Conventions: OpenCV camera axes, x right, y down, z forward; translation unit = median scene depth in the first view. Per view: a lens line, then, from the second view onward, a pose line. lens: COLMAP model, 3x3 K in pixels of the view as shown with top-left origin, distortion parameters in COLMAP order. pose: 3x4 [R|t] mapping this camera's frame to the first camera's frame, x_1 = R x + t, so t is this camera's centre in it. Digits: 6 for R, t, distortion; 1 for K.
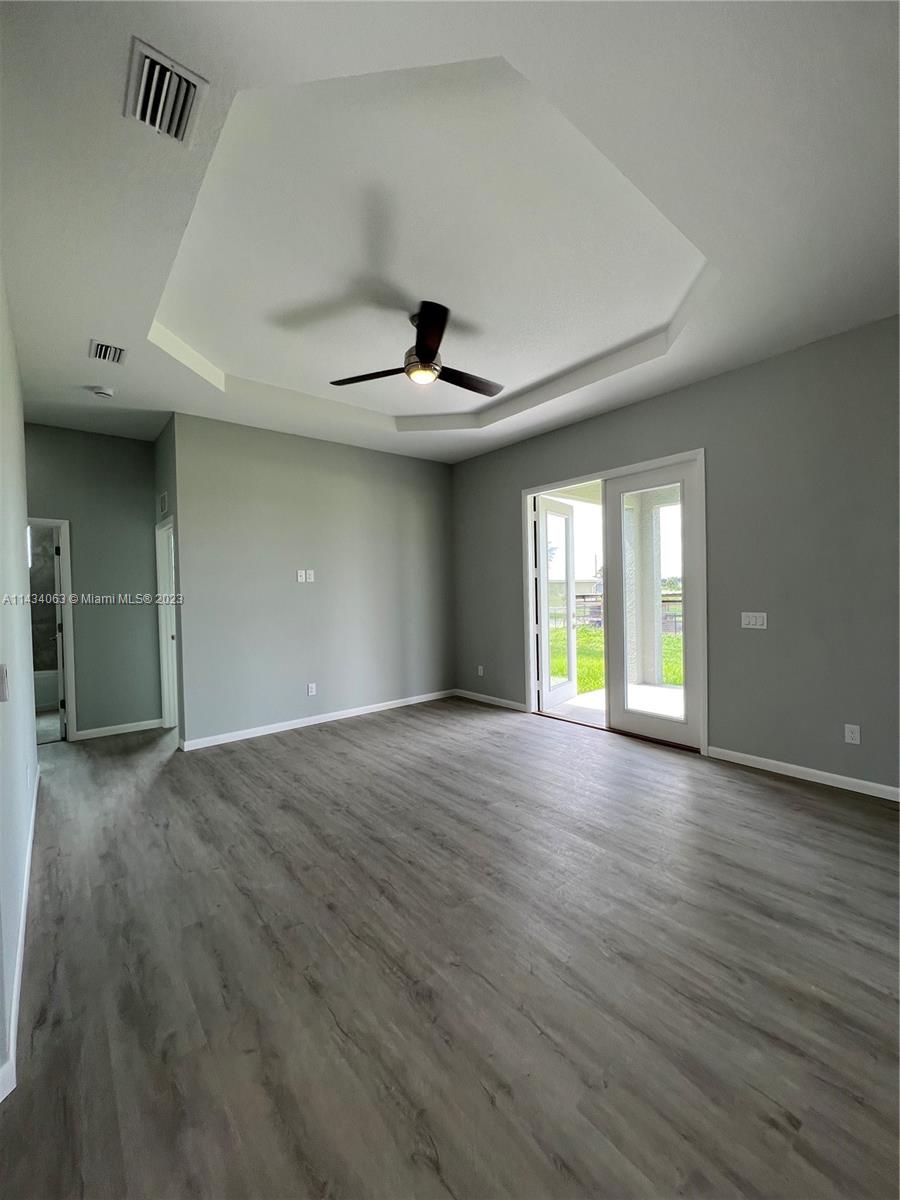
lens RADIAL K [[476.1, 0, 451.9], [0, 476.1, 601.7], [0, 0, 1]] dist [0.001613, 0.000315]
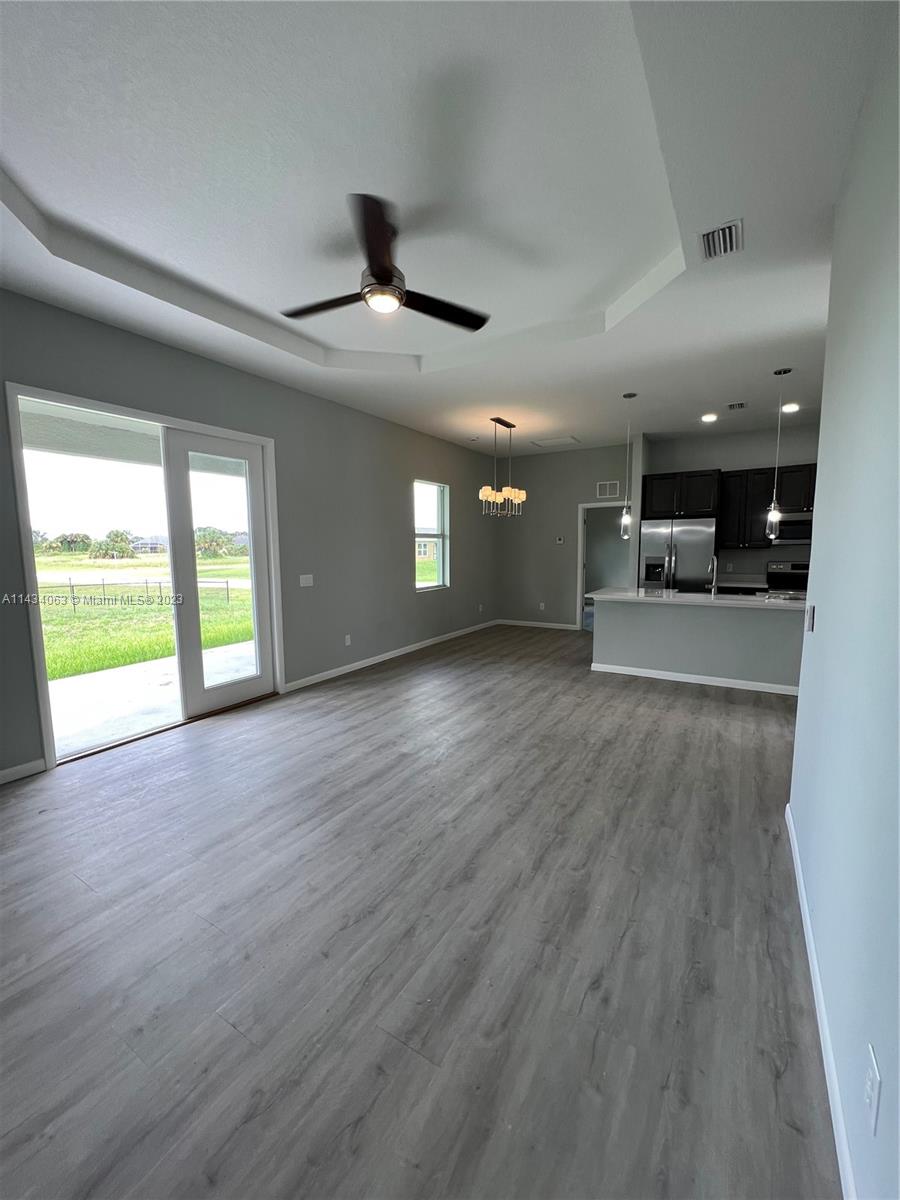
lens RADIAL K [[476.1, 0, 451.9], [0, 476.1, 601.7], [0, 0, 1]] dist [0.001613, 0.000315]
pose [[-0.315659, -0.088328, 0.944753, -0.819547], [0.037736, 0.993702, 0.105513, -0.030040], [-0.948122, 0.068957, -0.310338, 1.033669]]
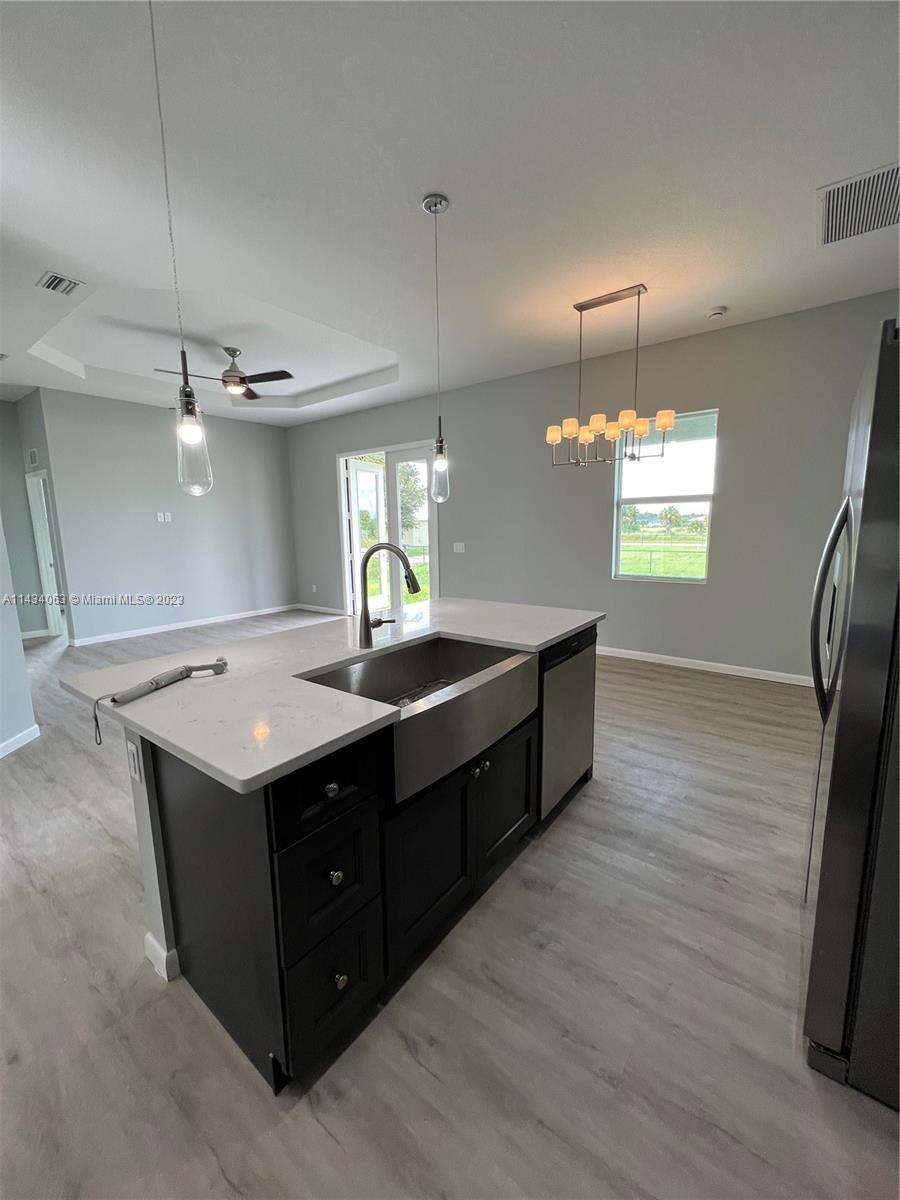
lens RADIAL K [[474.5, 0, 450.0], [0, 474.5, 600.0], [0, 0, 1]] dist [0.000727, 0.000693]
pose [[0.975454, -0.028965, 0.218291, 0.231599], [0.000937, 0.991848, 0.127422, 0.009593], [-0.220203, -0.124090, 0.967529, -0.640856]]
